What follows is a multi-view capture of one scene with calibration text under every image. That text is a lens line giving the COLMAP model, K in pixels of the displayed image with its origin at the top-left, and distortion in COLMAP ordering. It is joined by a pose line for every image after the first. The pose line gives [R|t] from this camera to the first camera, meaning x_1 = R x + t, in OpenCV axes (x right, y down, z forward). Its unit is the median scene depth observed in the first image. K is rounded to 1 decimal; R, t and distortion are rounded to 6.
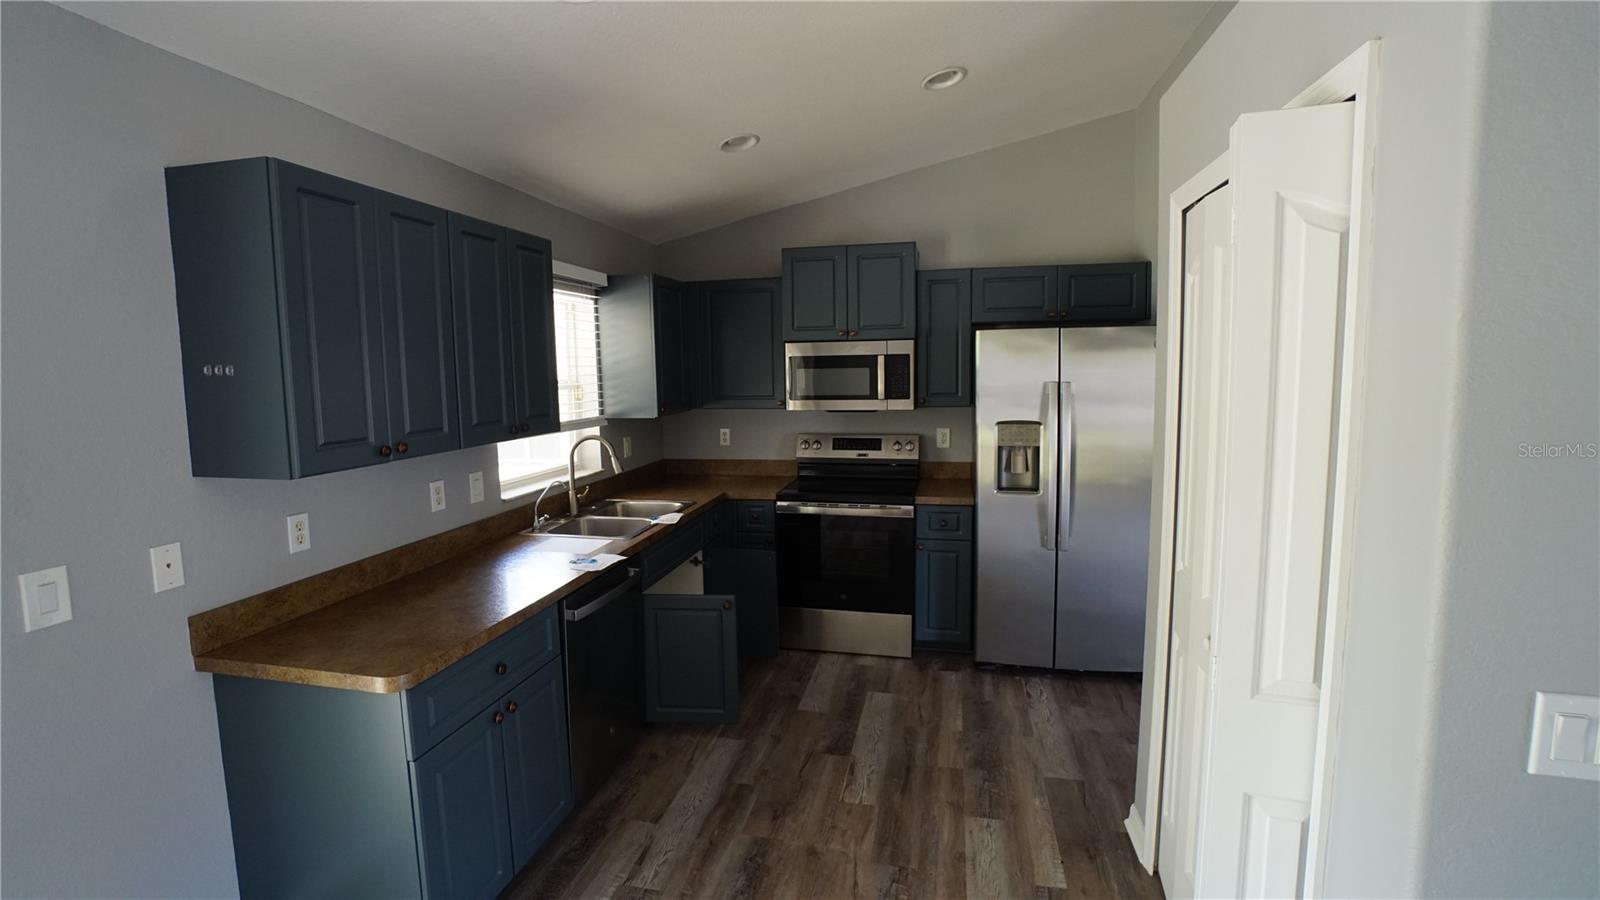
lens RADIAL K [[702.2, 0, 794.9], [0, 702.2, 440.2], [0, 0, 1]] dist [-0.051696, 0.006561]
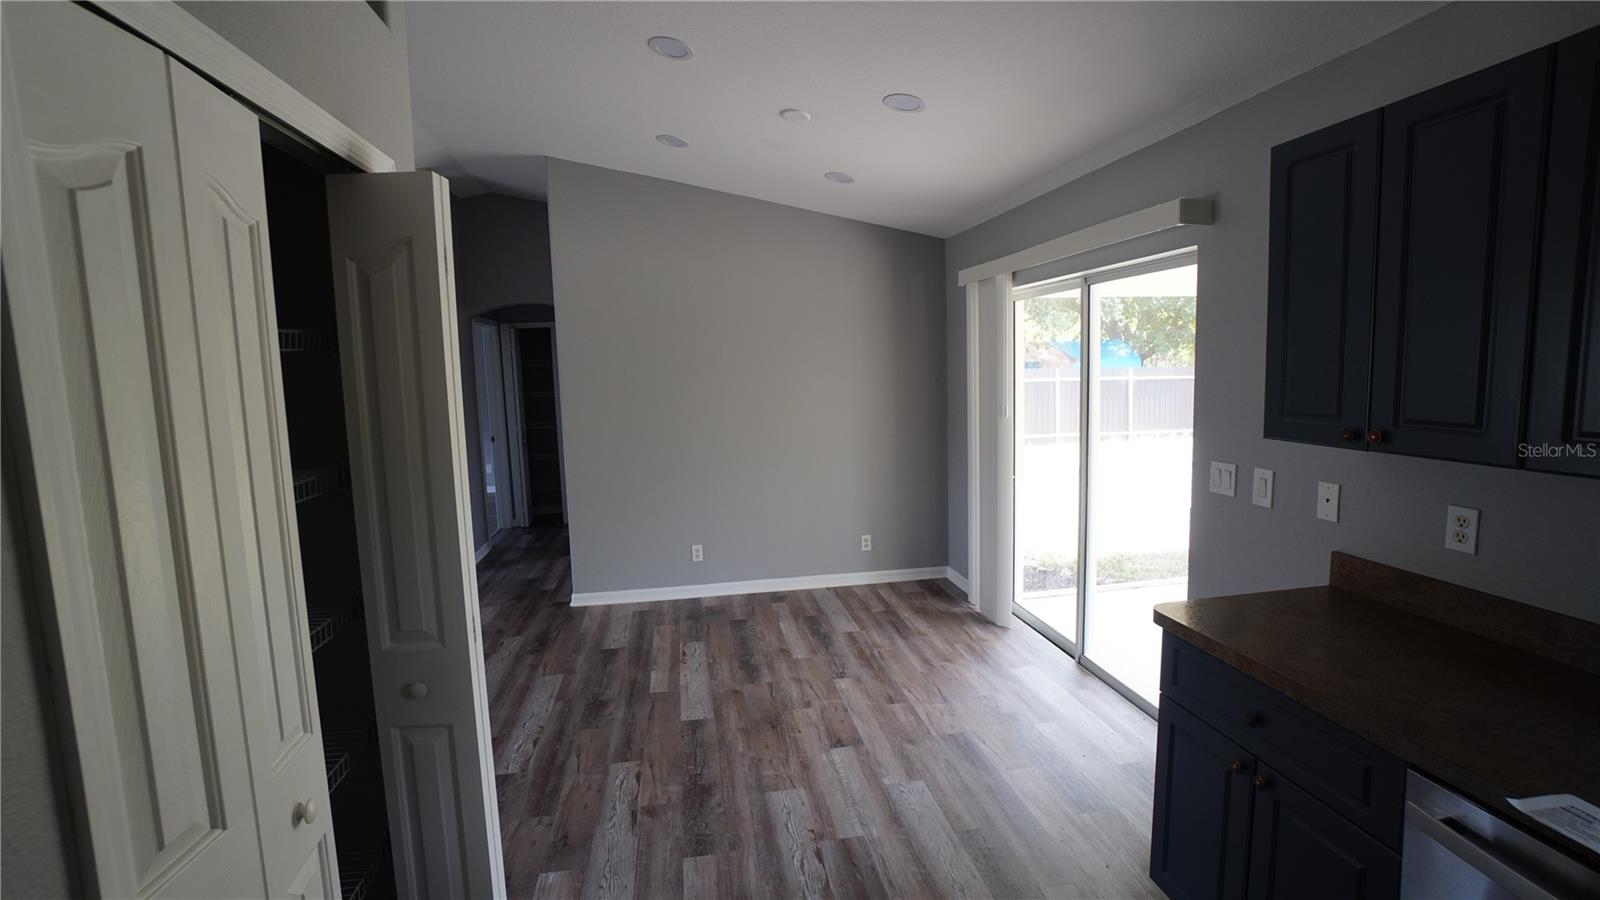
lens RADIAL K [[702.2, 0, 785.8], [0, 702.2, 437.8], [0, 0, 1]] dist [-0.051696, 0.006561]
pose [[-0.936582, 0.071561, -0.343063, 0.386442], [0.003462, 0.980771, 0.195131, -0.155735], [0.350430, 0.181568, -0.918821, 1.505934]]
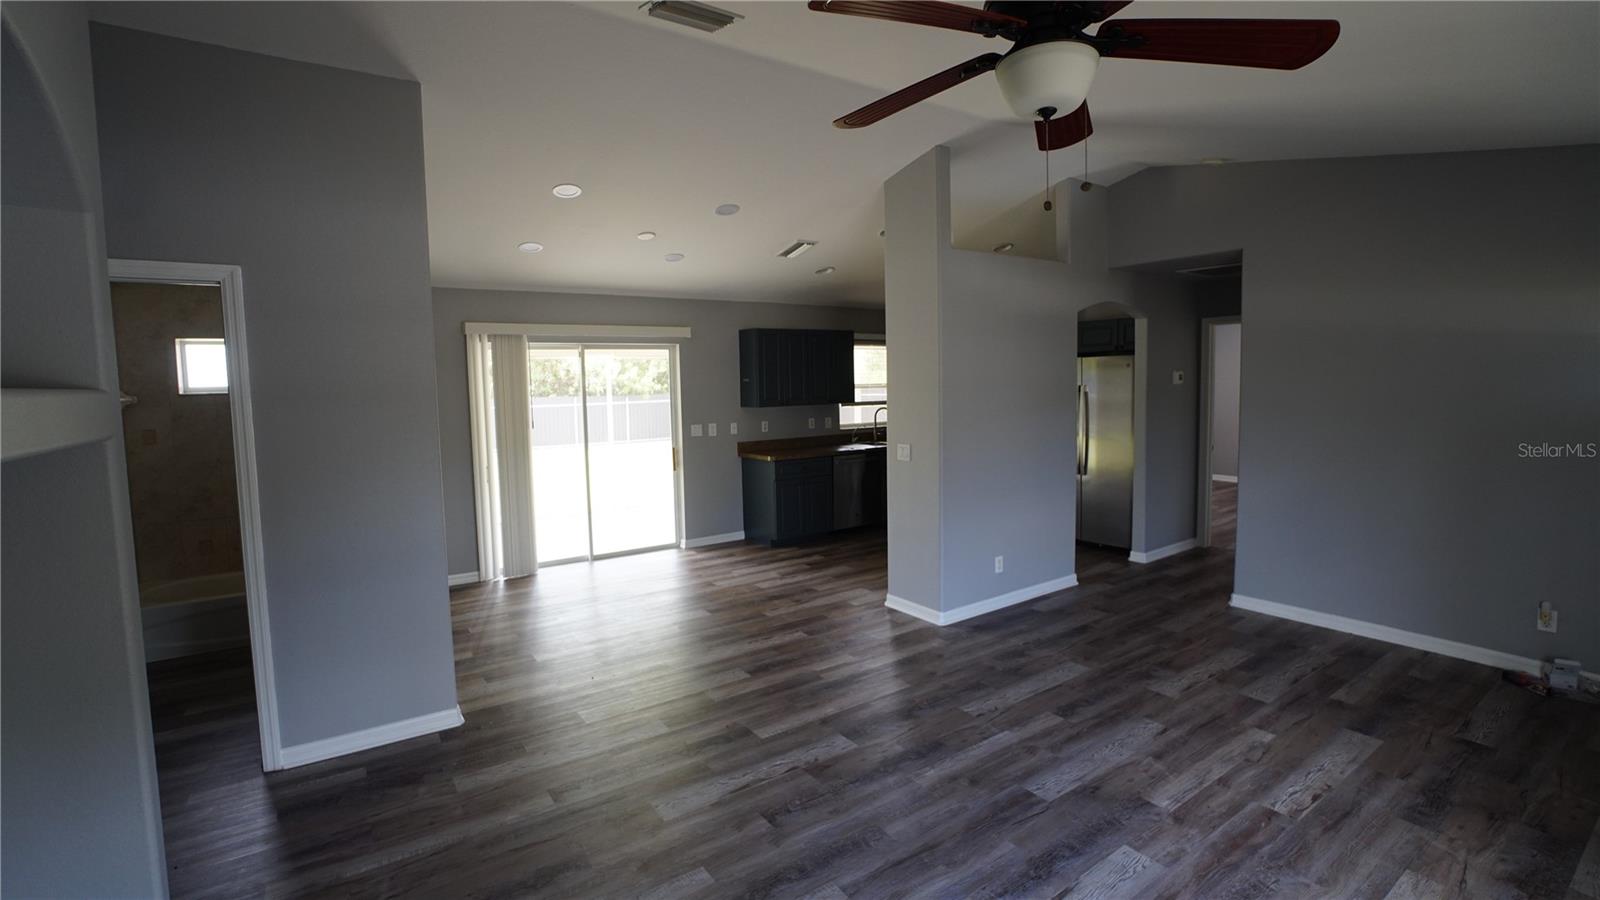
lens RADIAL K [[702.2, 0, 806.3], [0, 702.2, 448.3], [0, 0, 1]] dist [-0.051696, 0.006561]
pose [[0.726168, 0.053901, -0.685401, 2.077549], [-0.044112, 0.998521, 0.031789, 0.126332], [0.686100, 0.007150, 0.727472, -1.625231]]
